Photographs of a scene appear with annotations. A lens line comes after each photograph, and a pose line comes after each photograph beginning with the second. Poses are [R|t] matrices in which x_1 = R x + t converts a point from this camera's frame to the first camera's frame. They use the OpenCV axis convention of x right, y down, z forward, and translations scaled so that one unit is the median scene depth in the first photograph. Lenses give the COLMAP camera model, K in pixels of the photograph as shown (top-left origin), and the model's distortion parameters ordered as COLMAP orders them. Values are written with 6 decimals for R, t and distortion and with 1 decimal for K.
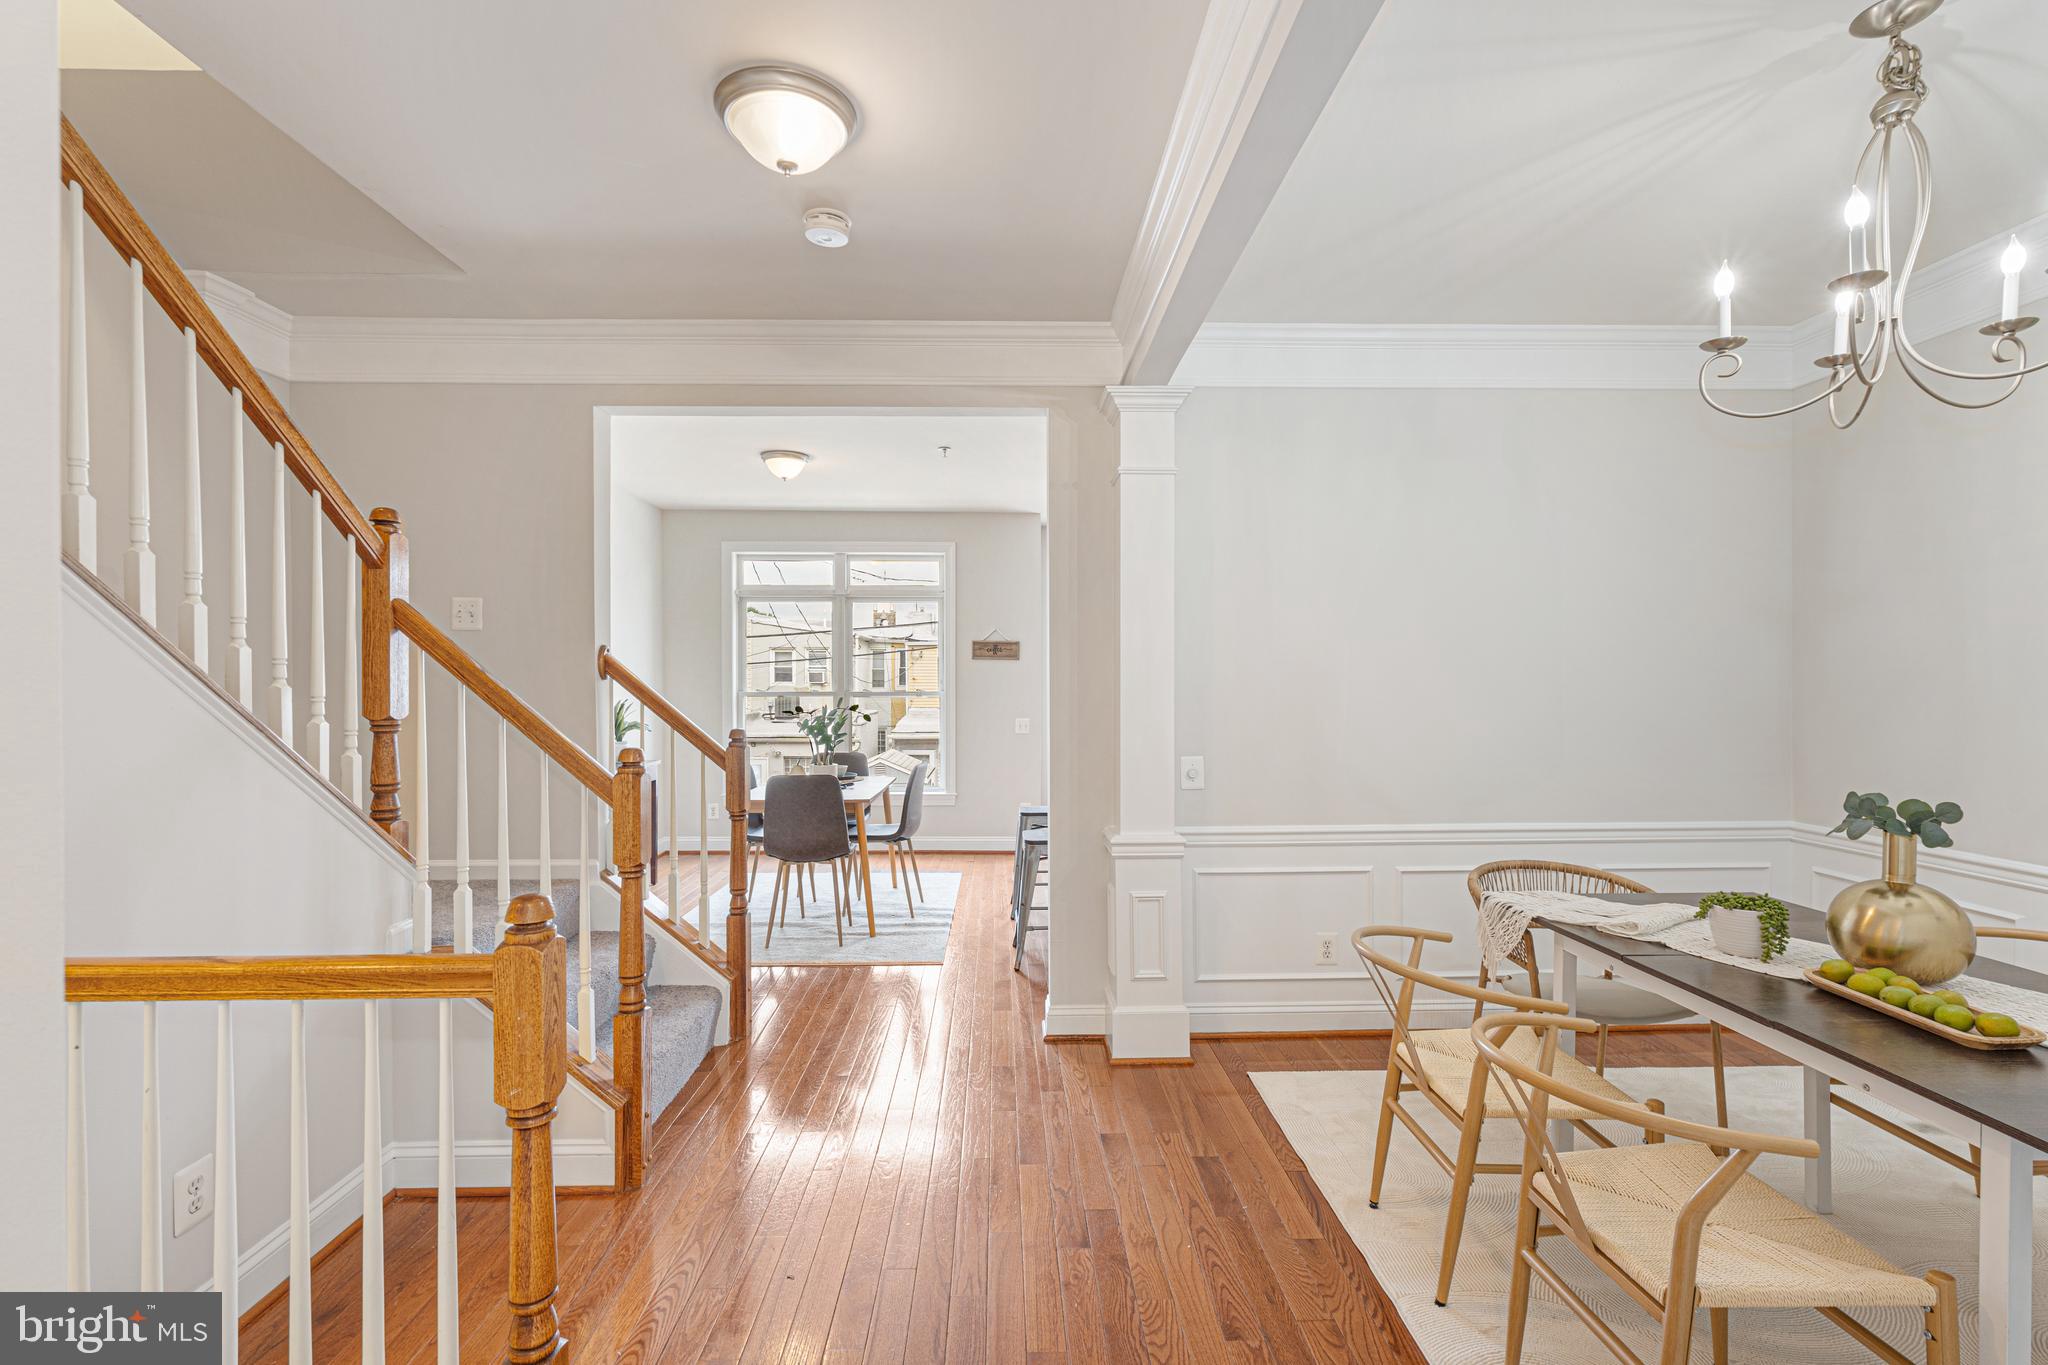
lens RADIAL K [[907.1, 0, 1034.0], [0, 907.1, 681.9], [0, 0, 1]] dist [-0.000665, -0.000578]
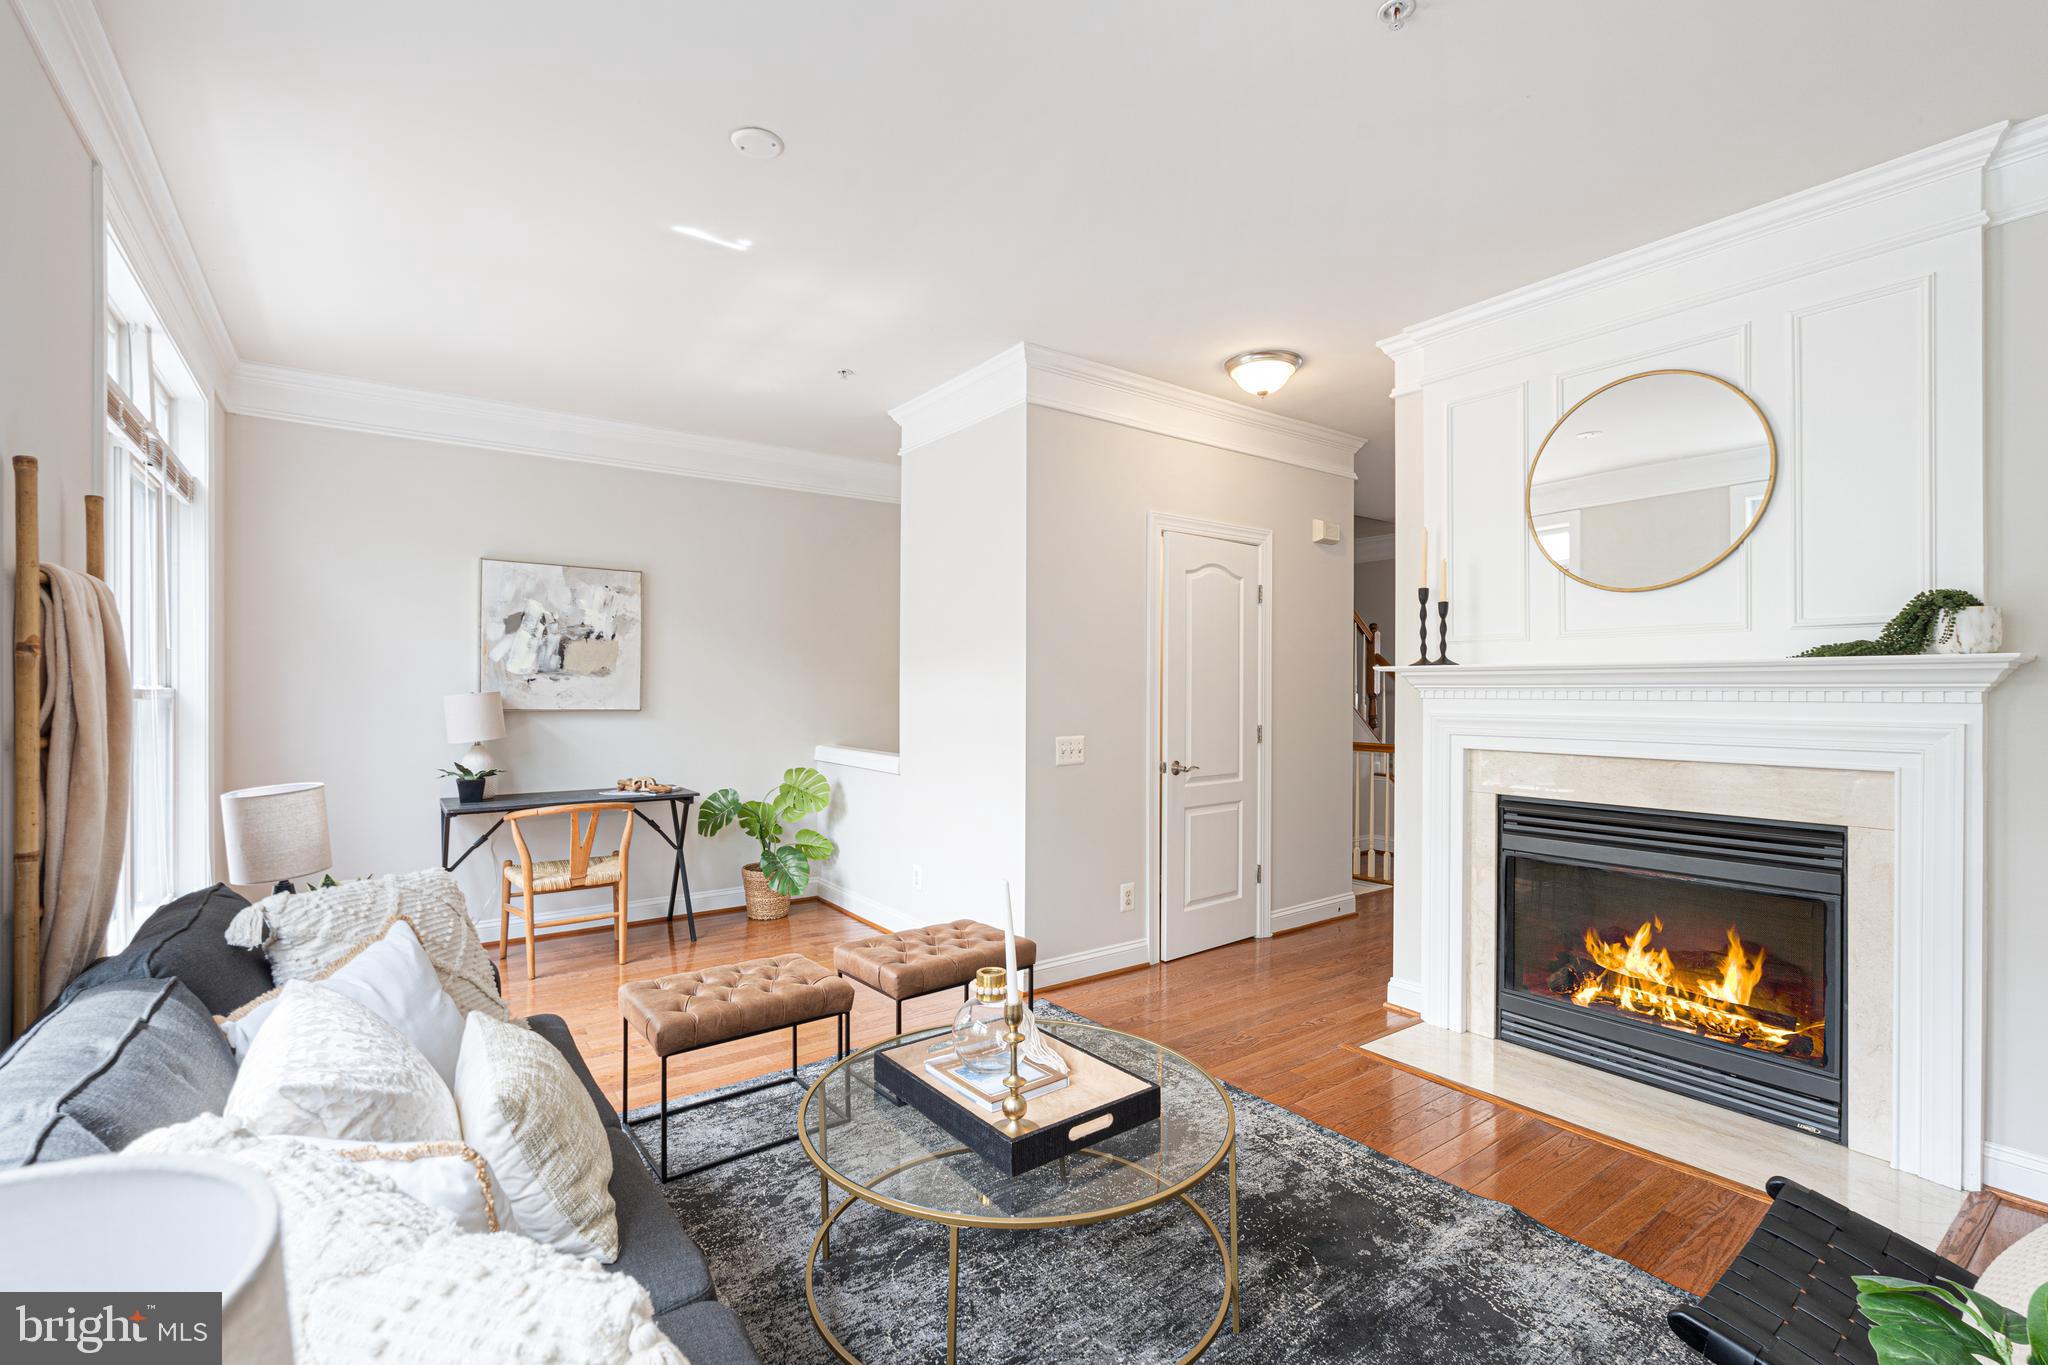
lens RADIAL K [[907.1, 0, 1028.5], [0, 907.1, 689.3], [0, 0, 1]] dist [-0.000665, -0.000578]
pose [[0.555220, 0.005497, -0.831685, 1.124245], [-0.005277, 0.999981, 0.003087, 0.021893], [0.831687, 0.002675, 0.555239, -1.581510]]
